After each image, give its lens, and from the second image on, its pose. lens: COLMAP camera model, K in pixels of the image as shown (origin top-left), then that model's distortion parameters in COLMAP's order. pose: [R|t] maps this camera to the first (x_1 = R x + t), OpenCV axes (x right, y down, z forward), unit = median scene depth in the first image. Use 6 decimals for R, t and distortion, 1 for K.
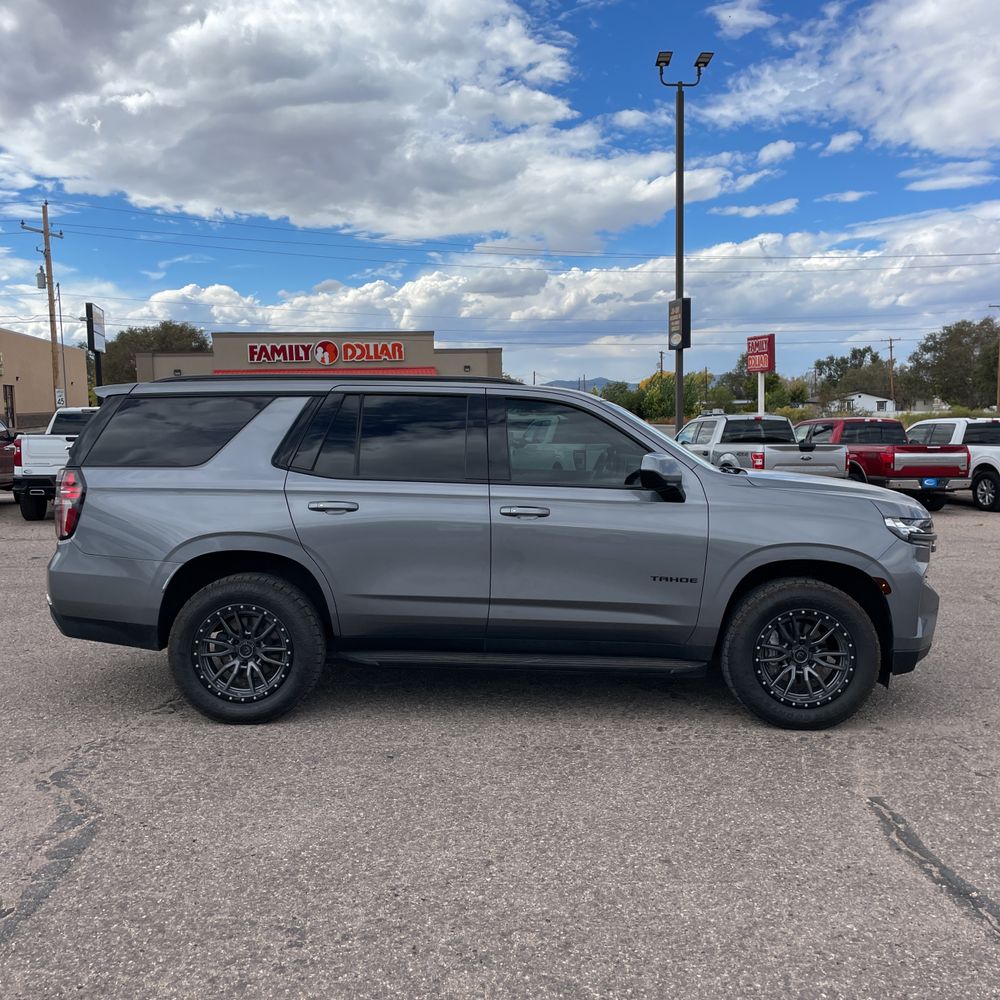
lens RADIAL K [[1008.2, 0, 498.6], [0, 1008.2, 485.8], [0, 0, 1]] dist [0.026553, 0.000000]
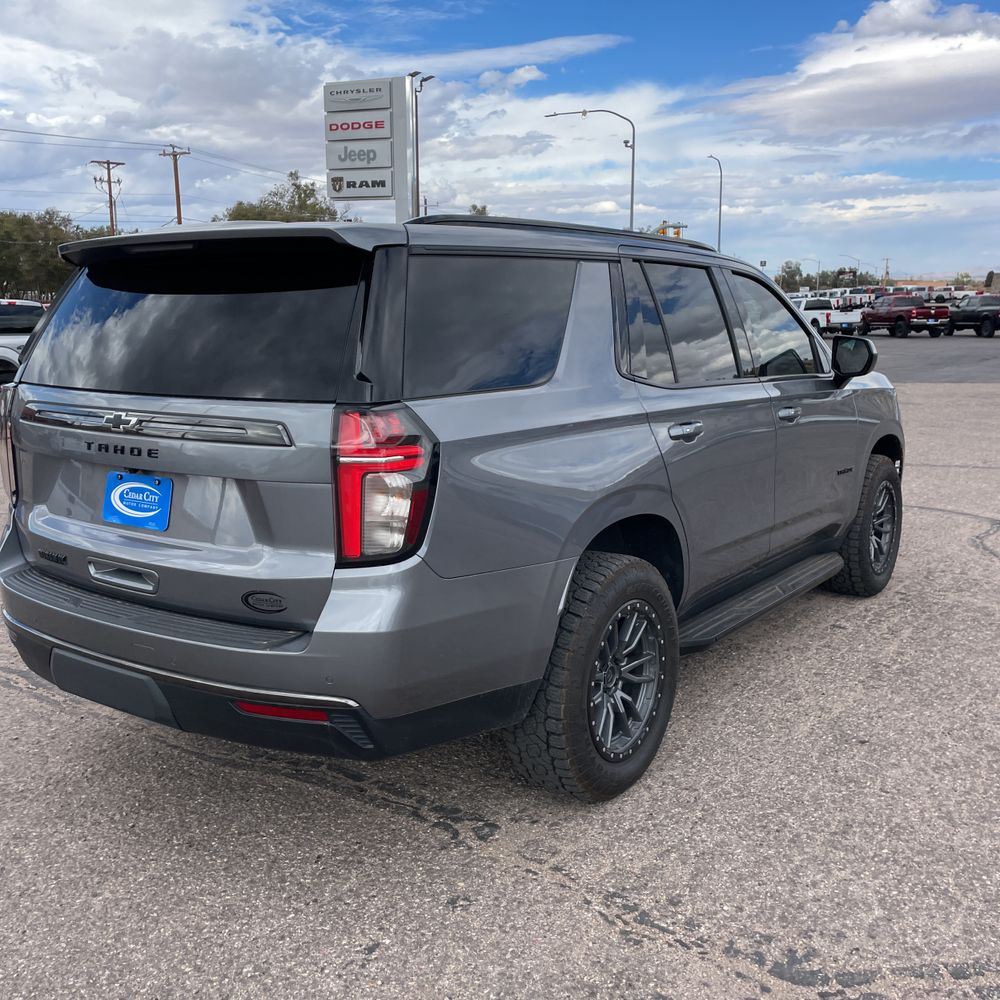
lens RADIAL K [[1008.2, 0, 501.0], [0, 1008.2, 494.4], [0, 0, 1]] dist [0.026553, 0.000000]
pose [[0.597209, -0.155275, 0.786913, -0.780583], [0.065701, 0.987256, 0.144944, -0.043254], [-0.799391, -0.034861, 0.599800, 0.702360]]
